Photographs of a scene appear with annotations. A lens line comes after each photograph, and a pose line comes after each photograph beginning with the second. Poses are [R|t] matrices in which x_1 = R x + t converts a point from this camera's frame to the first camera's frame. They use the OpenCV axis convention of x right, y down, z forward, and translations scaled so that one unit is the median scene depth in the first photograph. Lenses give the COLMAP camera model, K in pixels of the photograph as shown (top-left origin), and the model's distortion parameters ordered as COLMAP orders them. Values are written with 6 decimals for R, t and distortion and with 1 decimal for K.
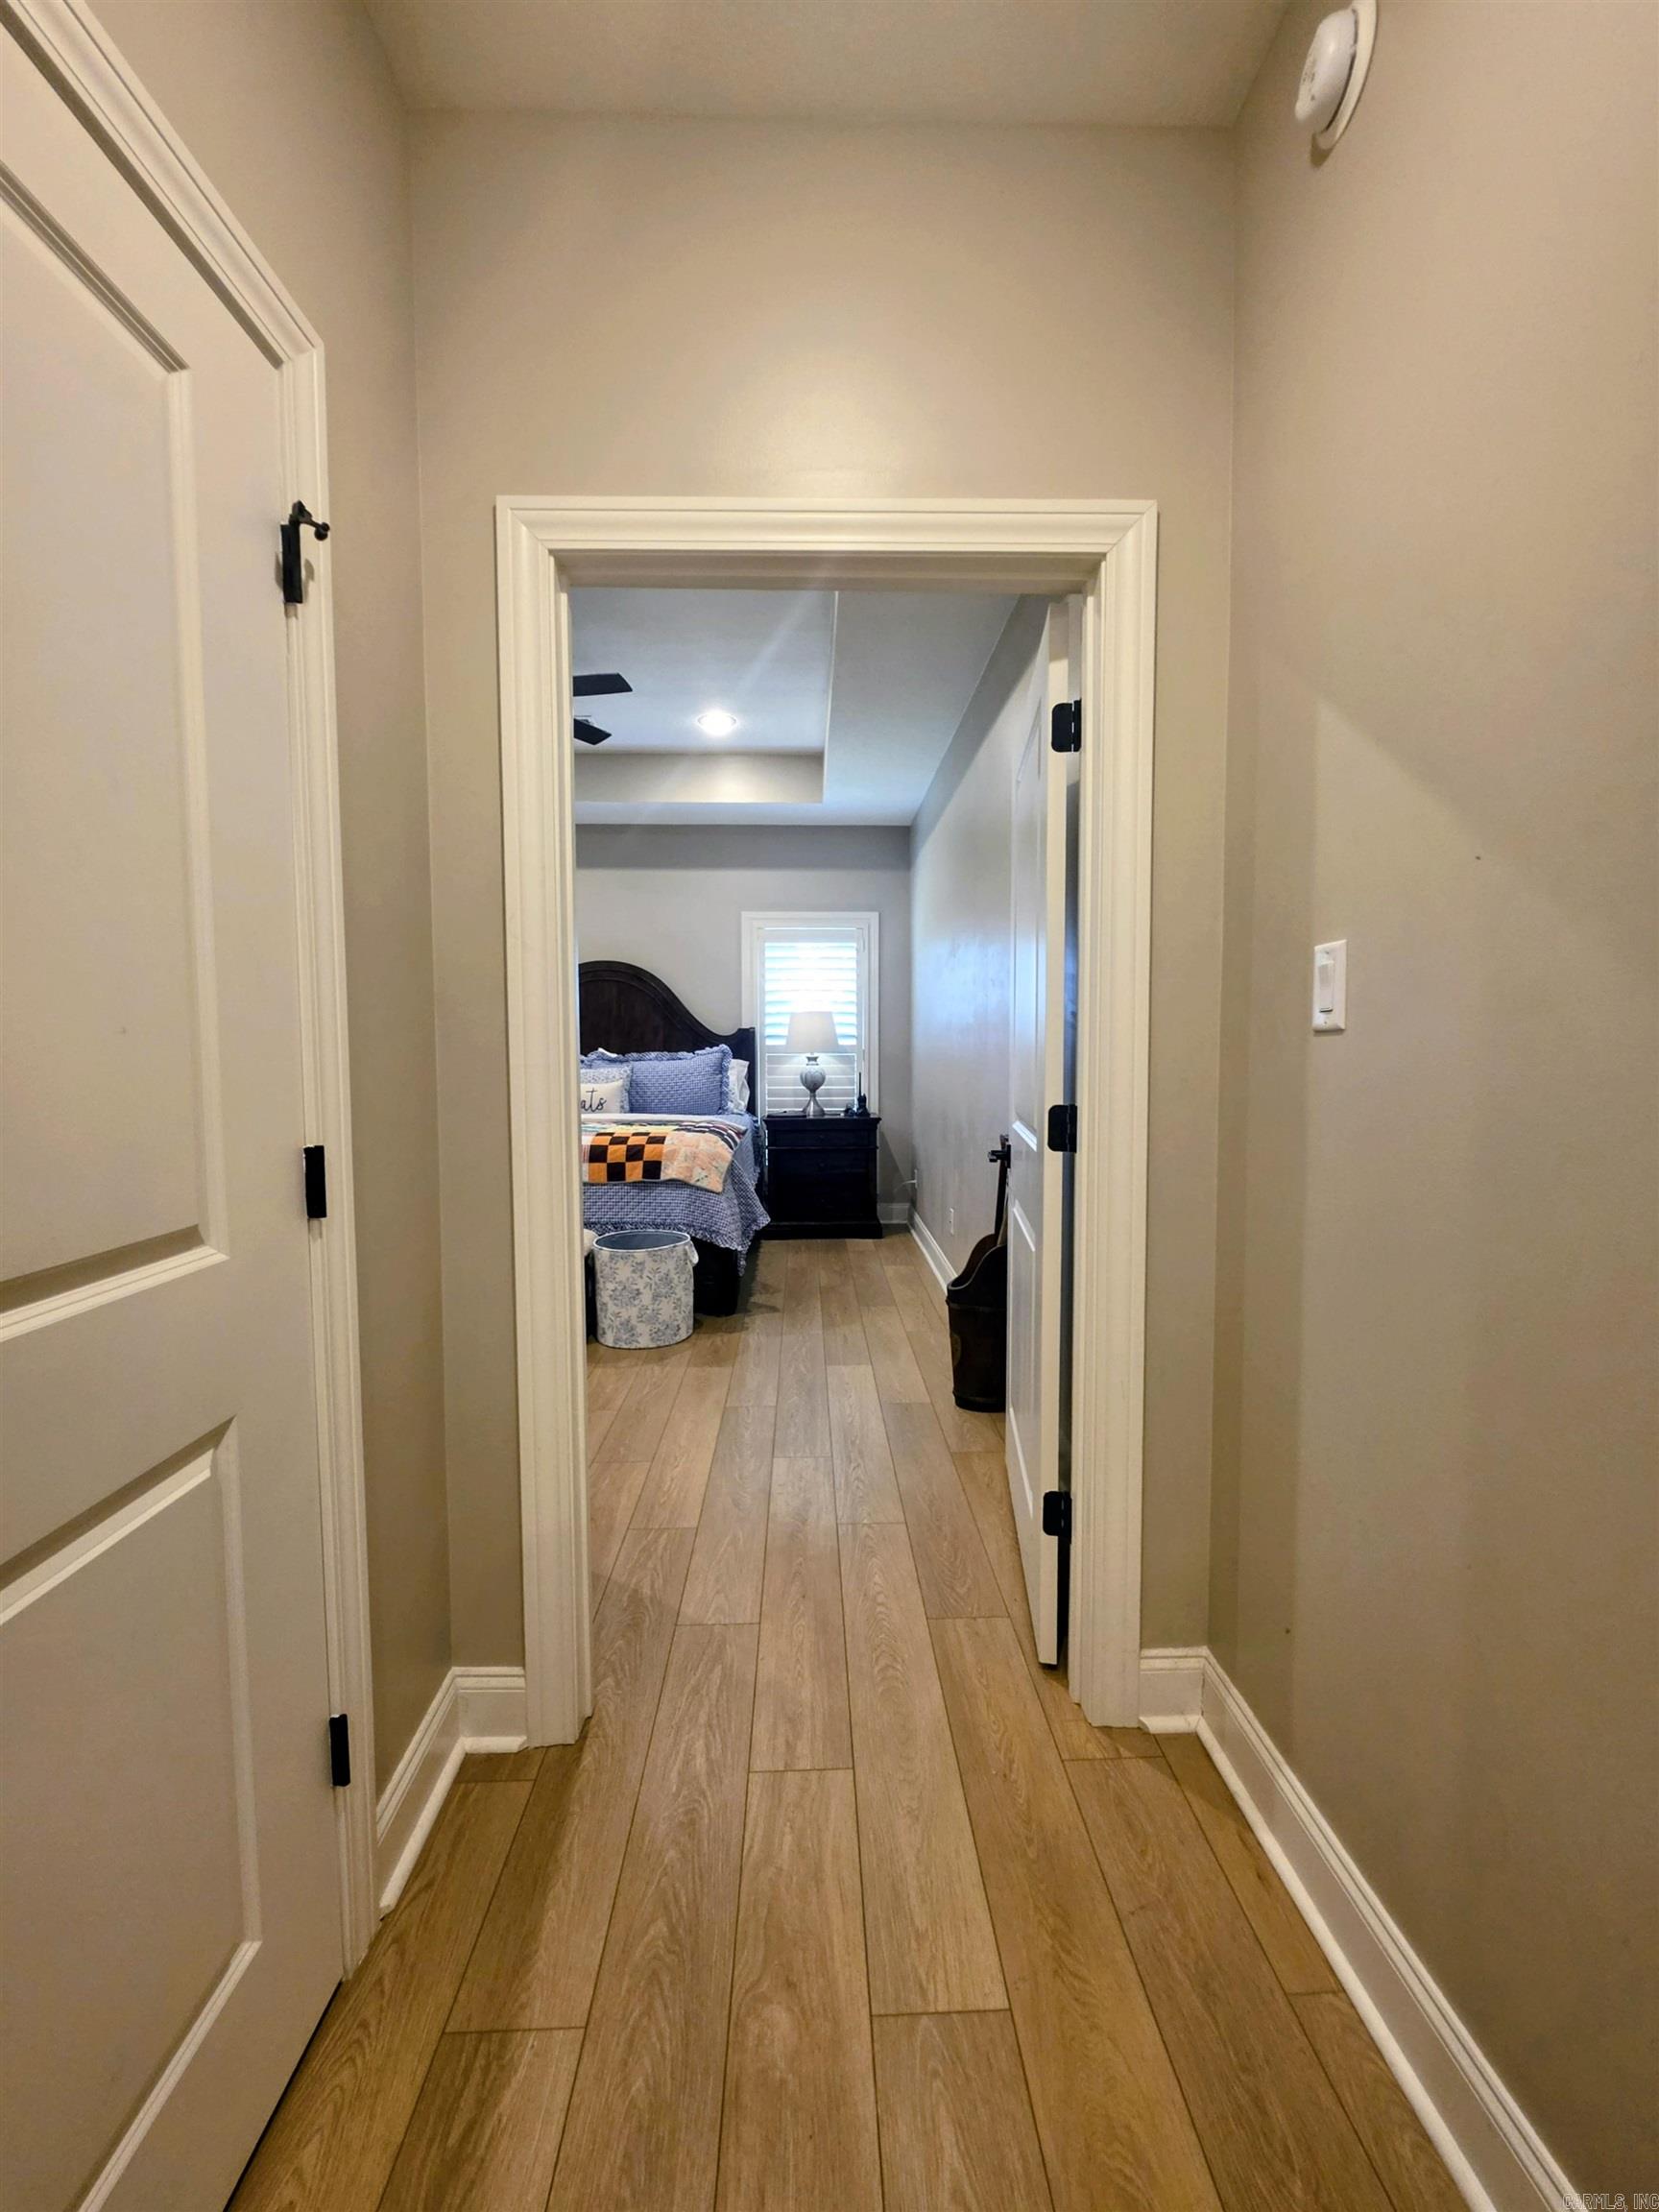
lens RADIAL K [[893.2, 0, 823.3], [0, 893.2, 1096.6], [0, 0, 1]] dist [-0.001424, -0.000458]
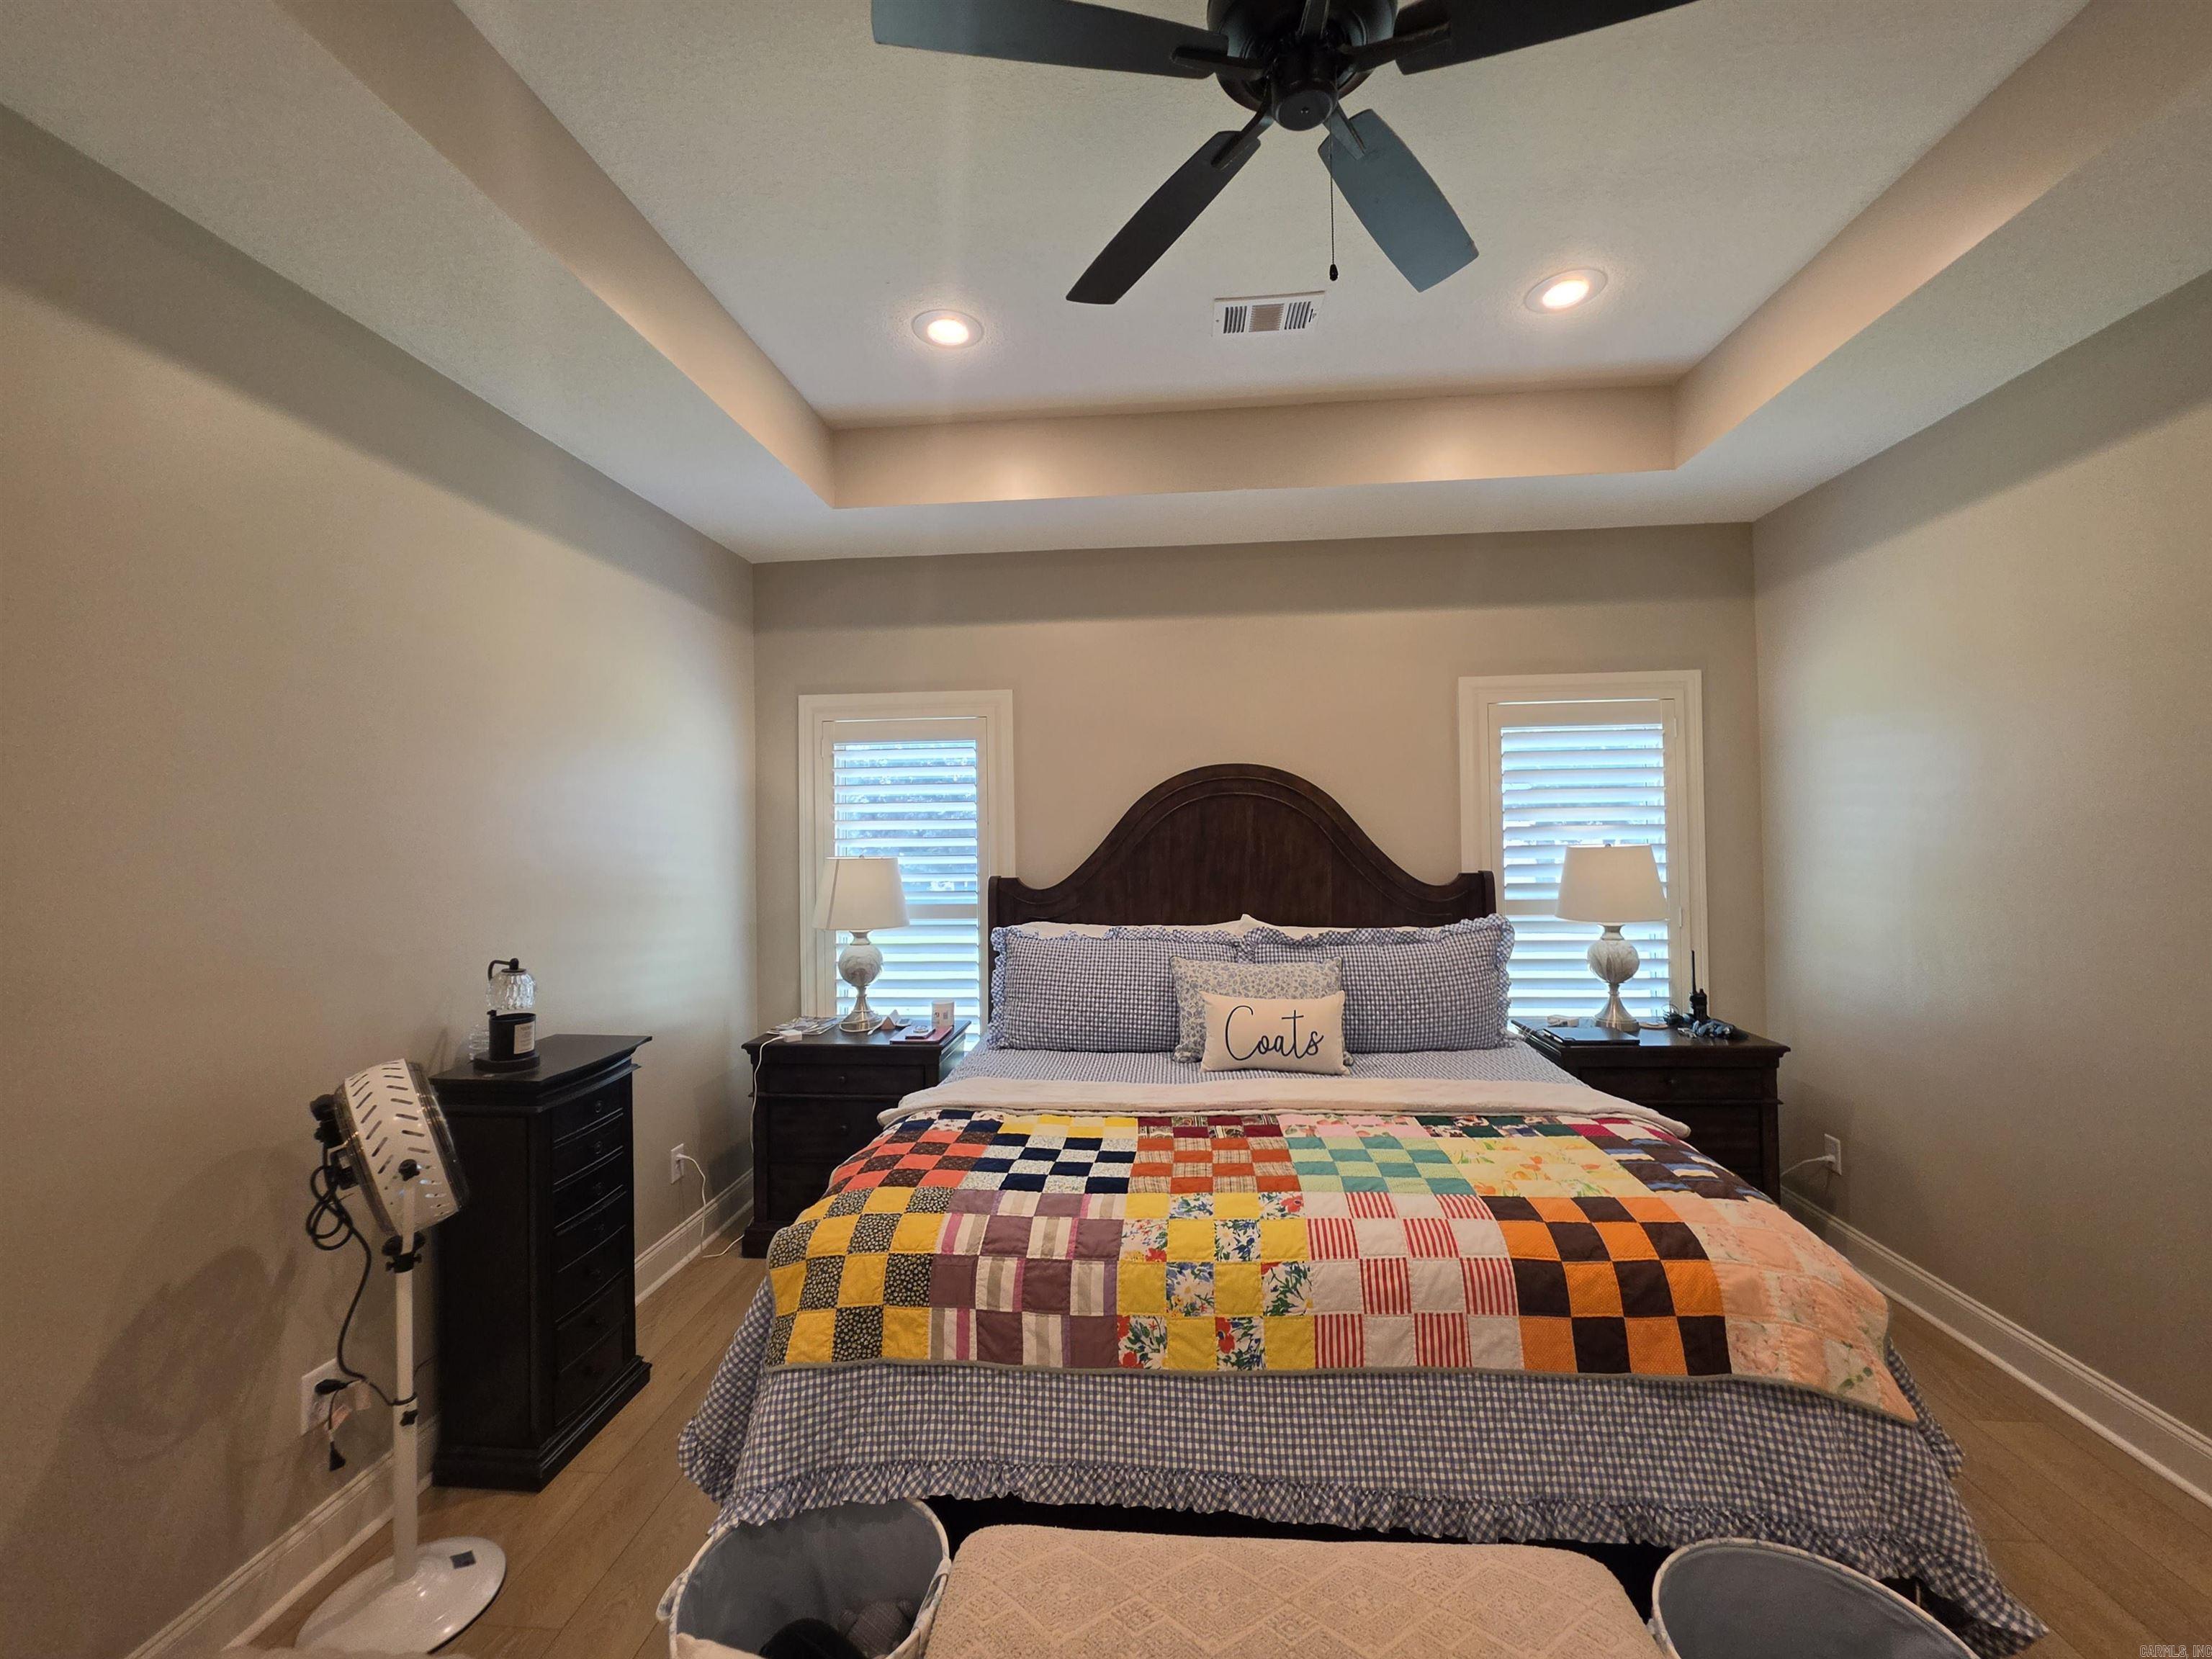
lens RADIAL K [[893.2, 0, 1097.5], [0, 893.2, 825.7], [0, 0, 1]] dist [-0.001424, -0.000458]
pose [[0.990538, -0.013924, -0.136530, -0.275407], [0.004349, 0.997525, -0.070182, -0.074715], [0.137169, 0.068924, 0.988147, 0.425670]]
